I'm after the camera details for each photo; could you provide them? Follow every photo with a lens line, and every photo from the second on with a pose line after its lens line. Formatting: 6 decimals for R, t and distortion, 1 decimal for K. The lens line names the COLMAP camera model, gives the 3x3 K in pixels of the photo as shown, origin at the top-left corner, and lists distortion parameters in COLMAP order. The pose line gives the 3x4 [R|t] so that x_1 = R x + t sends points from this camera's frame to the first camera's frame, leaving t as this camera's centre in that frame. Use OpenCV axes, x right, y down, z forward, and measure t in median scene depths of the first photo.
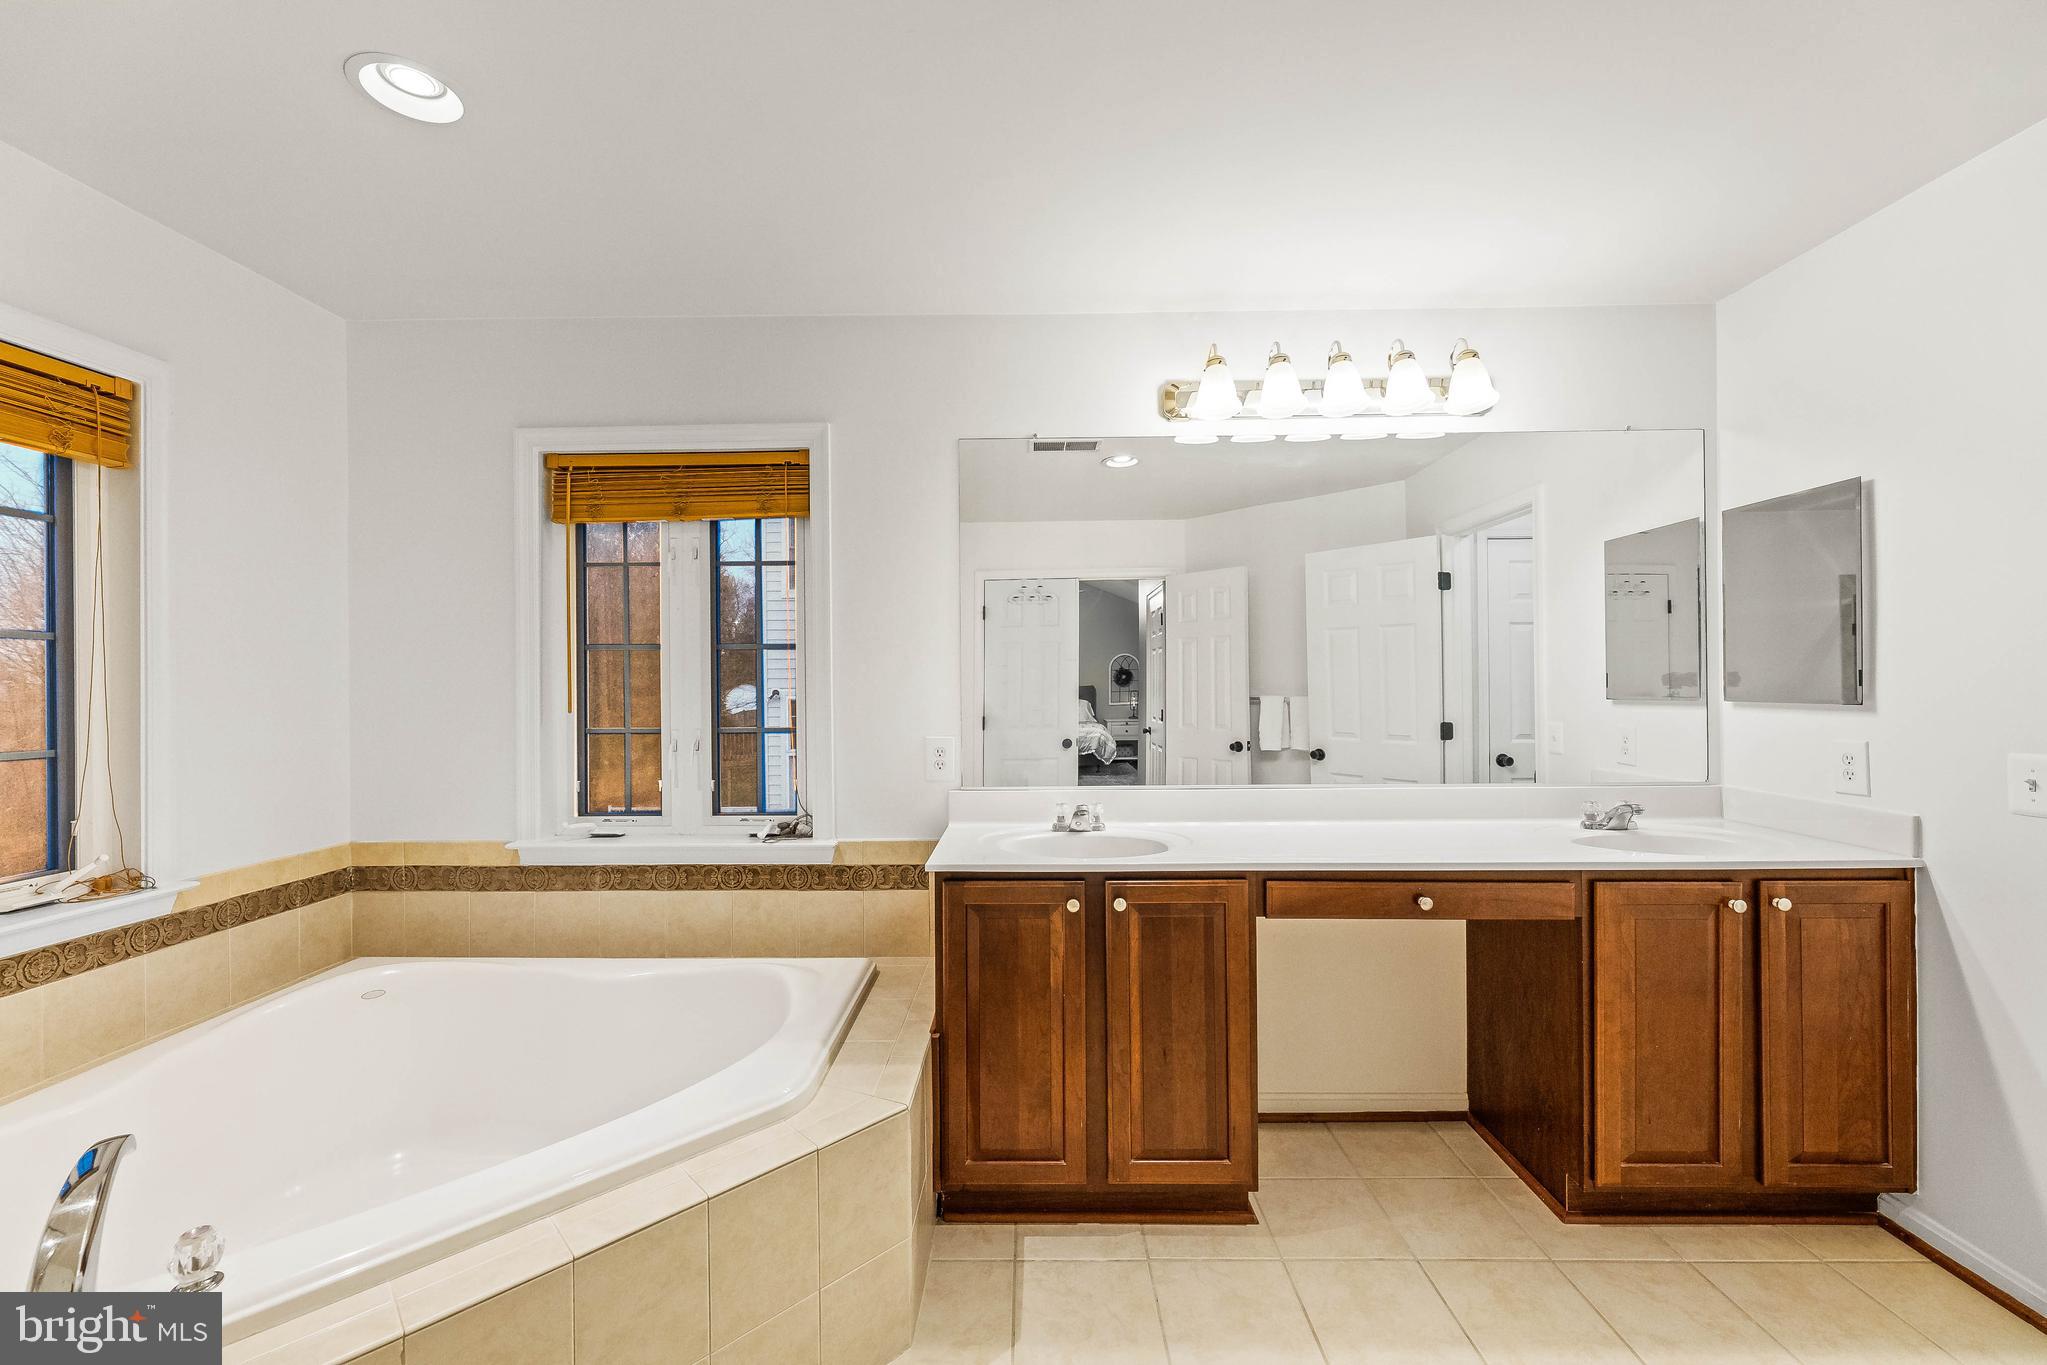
lens RADIAL K [[818.8, 0, 1023.5], [0, 818.8, 682.5], [0, 0, 1]] dist [0.000817, -0.000467]
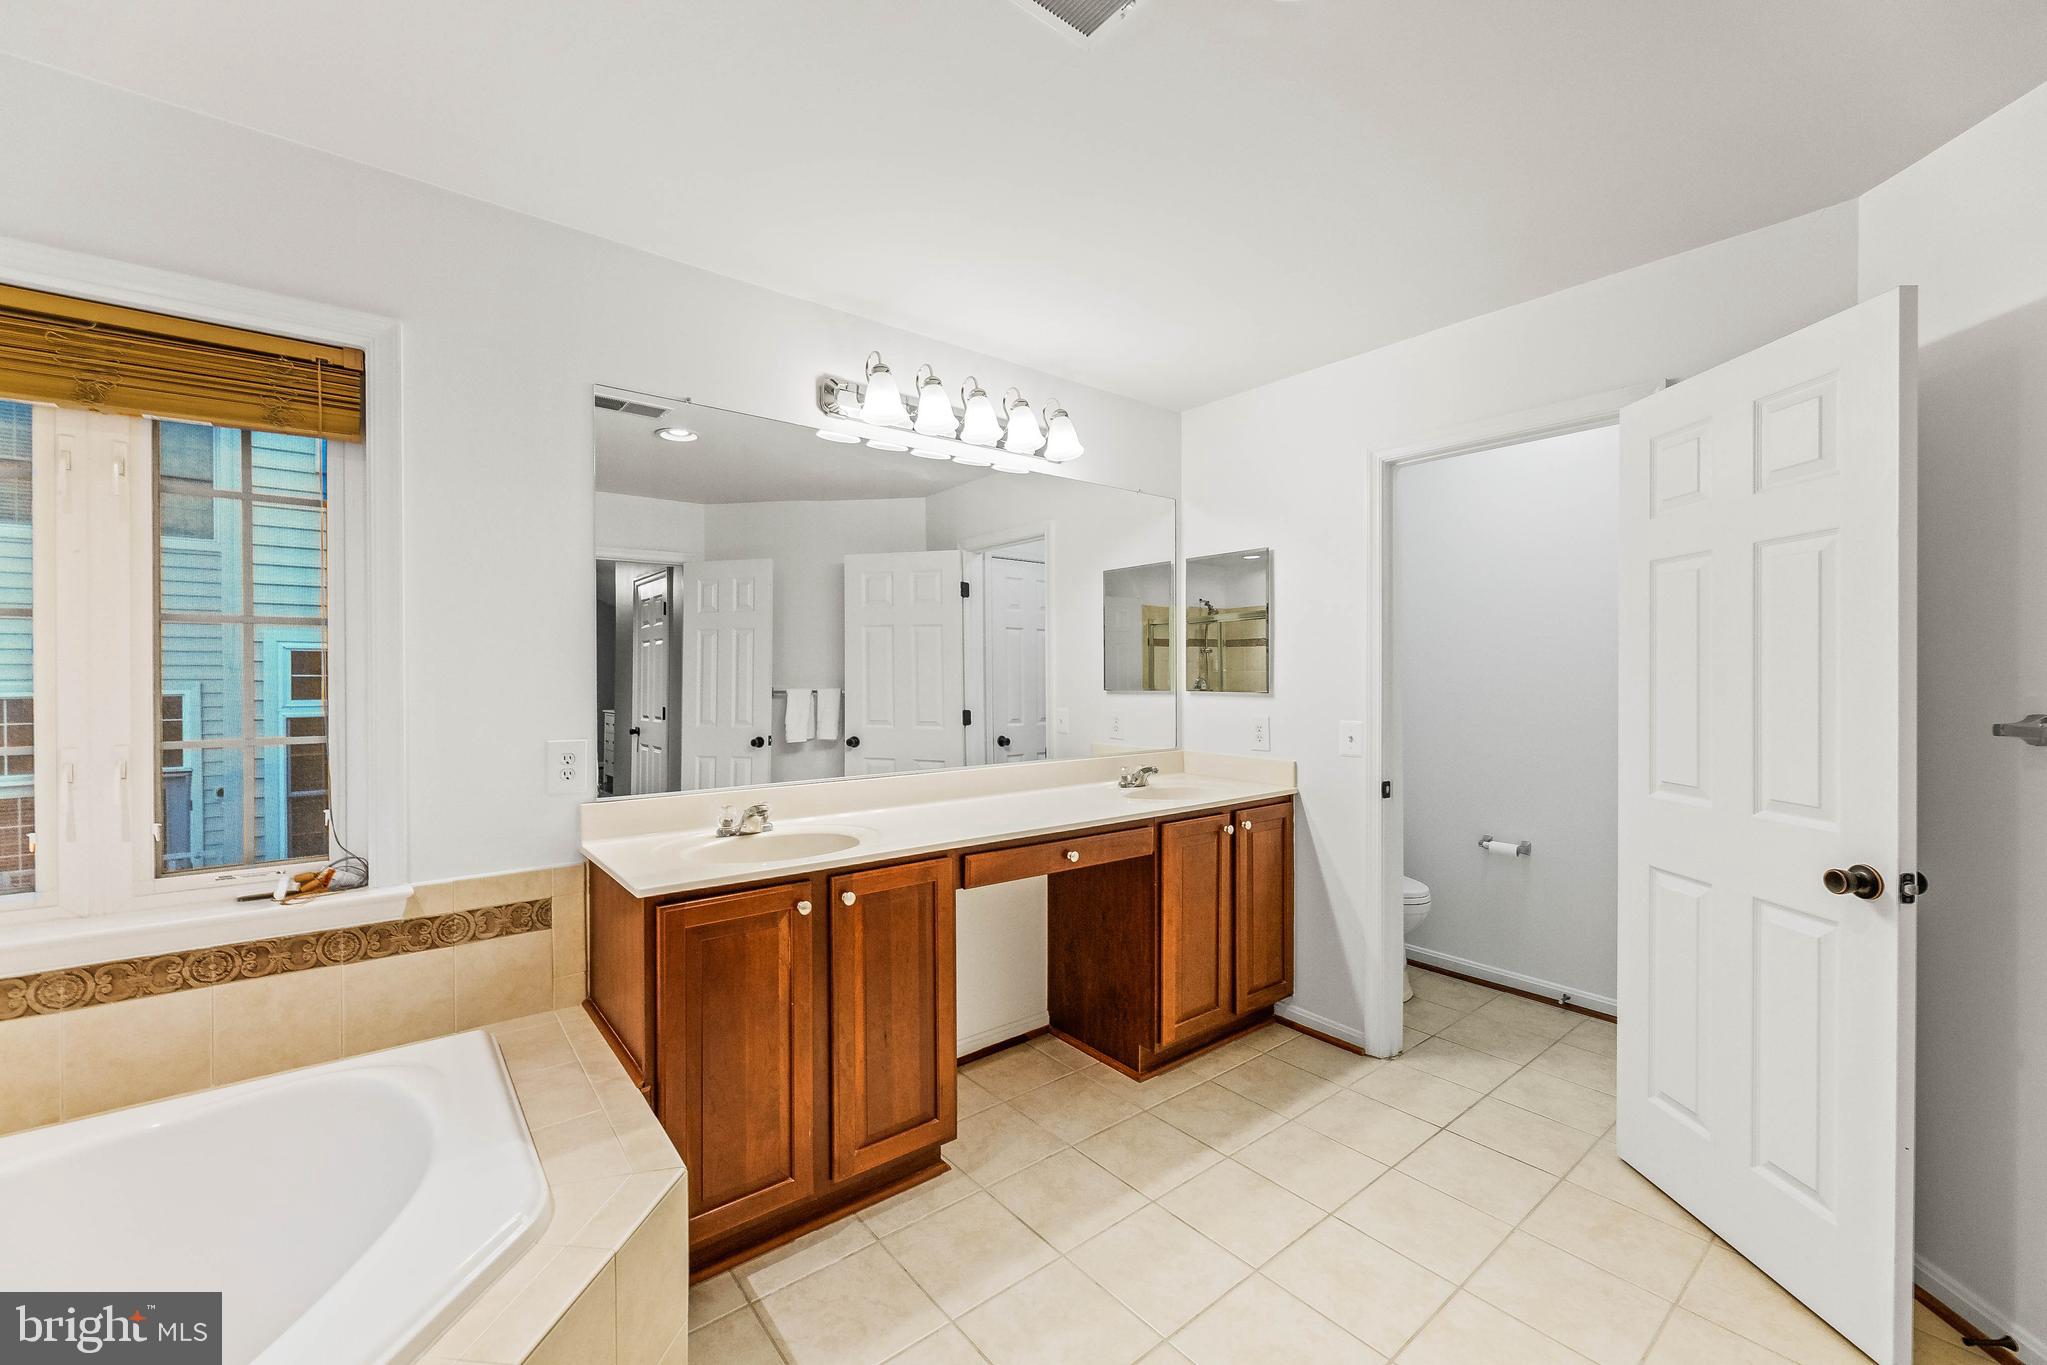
lens RADIAL K [[818.7, 0, 1020.5], [0, 818.7, 676.3], [0, 0, 1]] dist [0.000627, -0.000053]
pose [[0.773144, 0.005537, 0.634207, -0.318509], [-0.006164, 0.999980, -0.001215, 0.000253], [-0.634201, -0.002970, 0.773163, 0.086757]]
